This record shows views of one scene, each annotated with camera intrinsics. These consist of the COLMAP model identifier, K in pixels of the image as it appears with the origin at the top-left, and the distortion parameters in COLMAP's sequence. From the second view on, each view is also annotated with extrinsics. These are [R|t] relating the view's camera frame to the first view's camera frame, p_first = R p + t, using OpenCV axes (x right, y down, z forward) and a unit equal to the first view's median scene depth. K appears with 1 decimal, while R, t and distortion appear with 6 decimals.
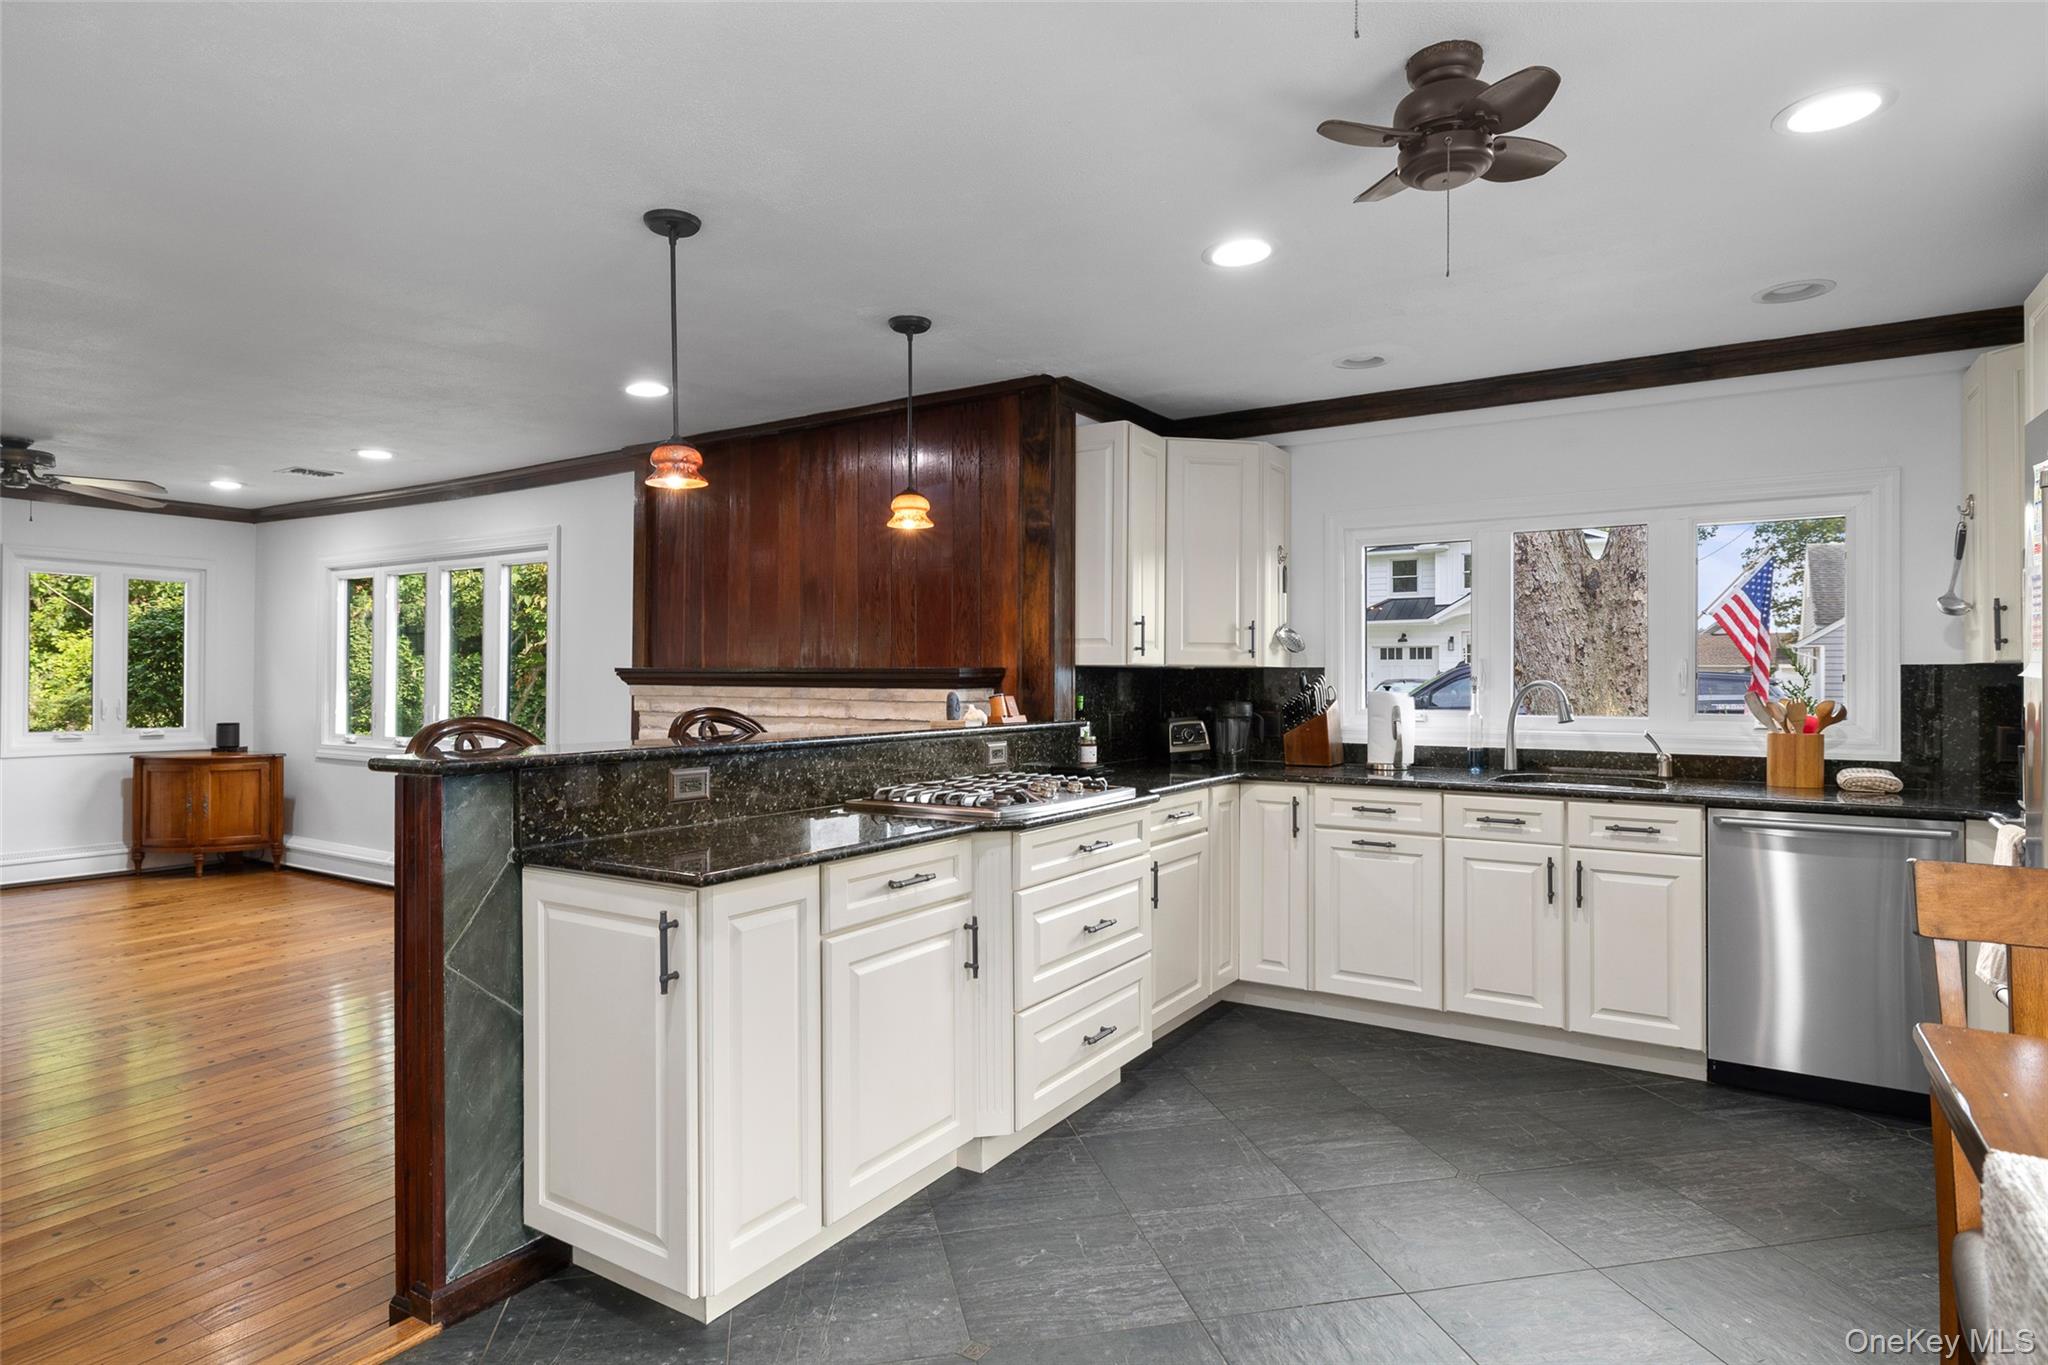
lens RADIAL K [[1105.8, 0, 1021.2], [0, 1105.8, 675.7], [0, 0, 1]] dist [-0.000965, 0.002572]
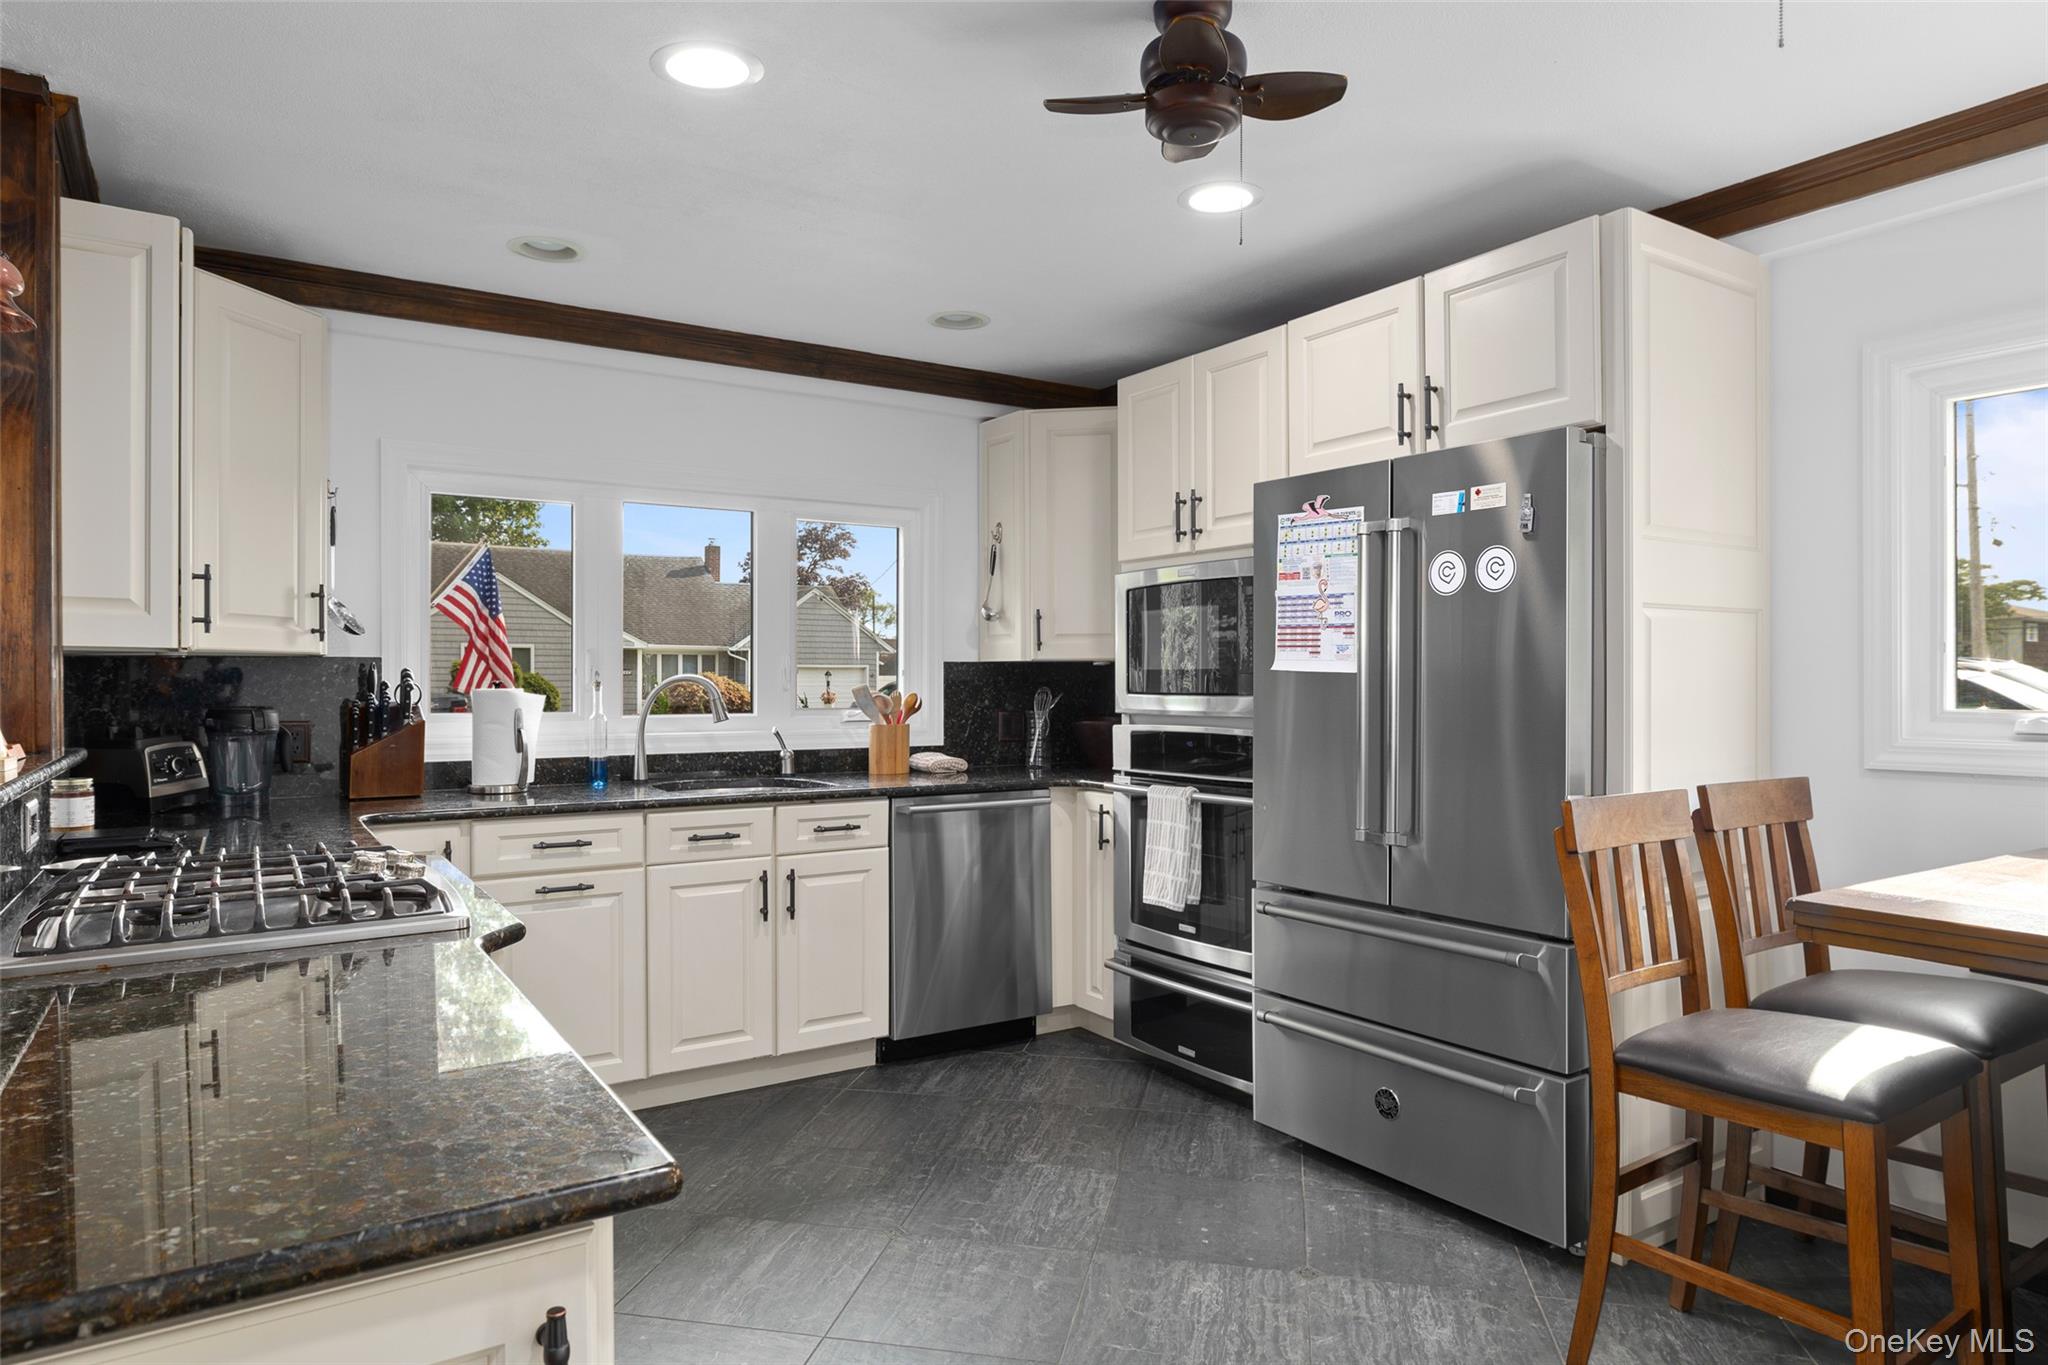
lens RADIAL K [[1230.1, 0, 1022.1], [0, 1230.1, 687.3], [0, 0, 1]] dist [-0.003146, -0.001426]
pose [[0.410107, -0.008351, 0.911999, -0.320528], [-0.001971, 0.999948, 0.010042, 0.003582], [-0.912035, -0.005915, 0.410070, 0.359726]]
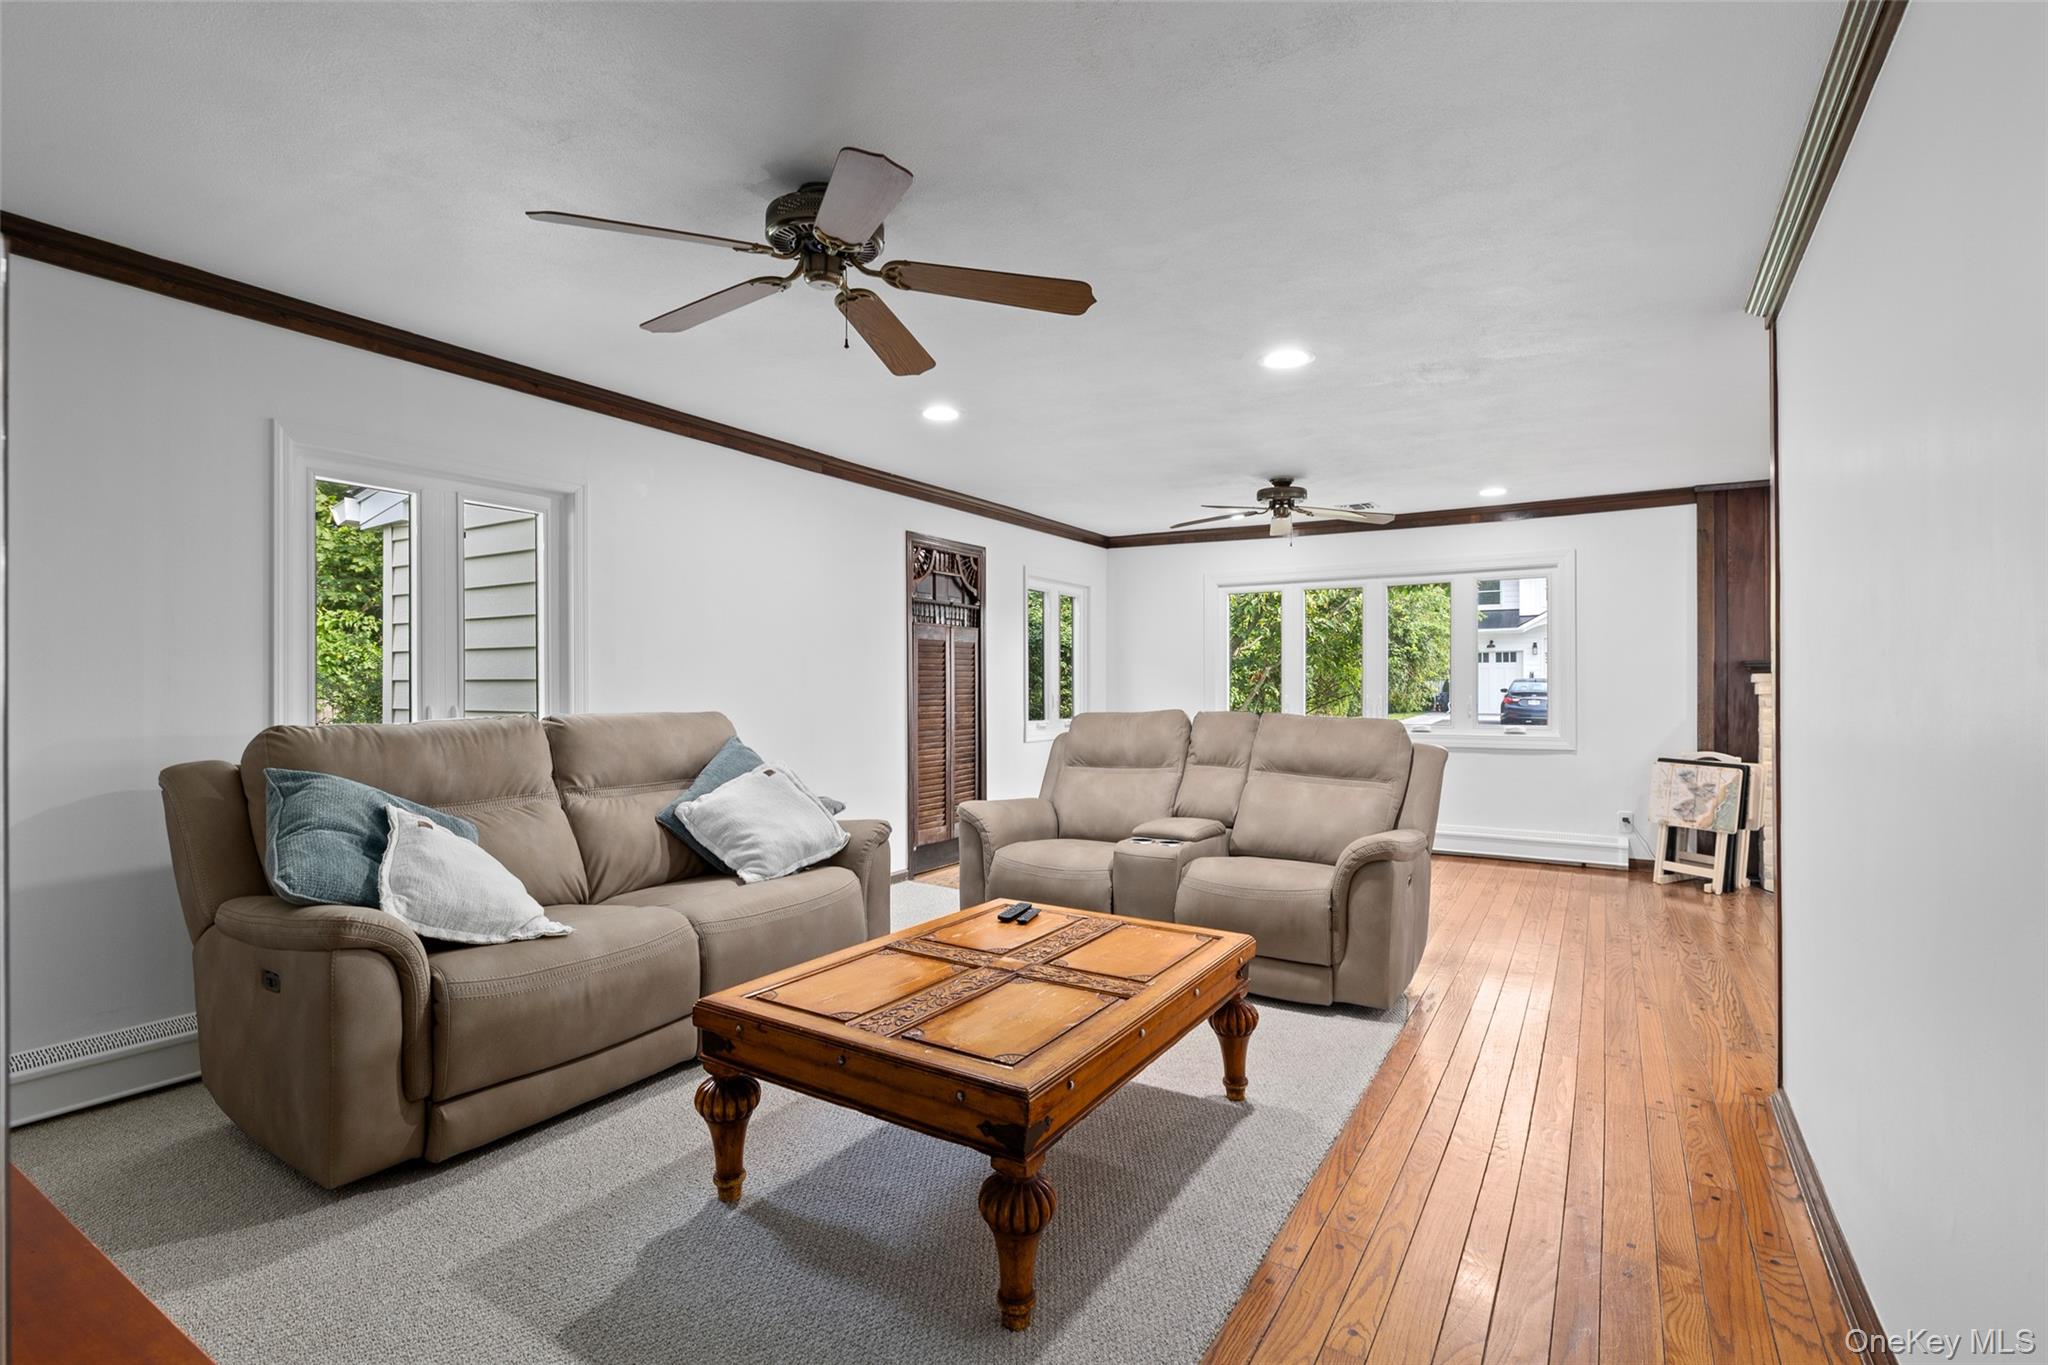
lens RADIAL K [[970.3, 0, 1024.0], [0, 970.3, 682.5], [0, 0, 1]] dist [-0.001430, -0.000320]
pose [[0.999797, -0.007236, 0.018803, -1.565687], [0.007219, 0.999973, 0.000991, 0.014774], [-0.018809, -0.000855, 0.999823, -0.119416]]
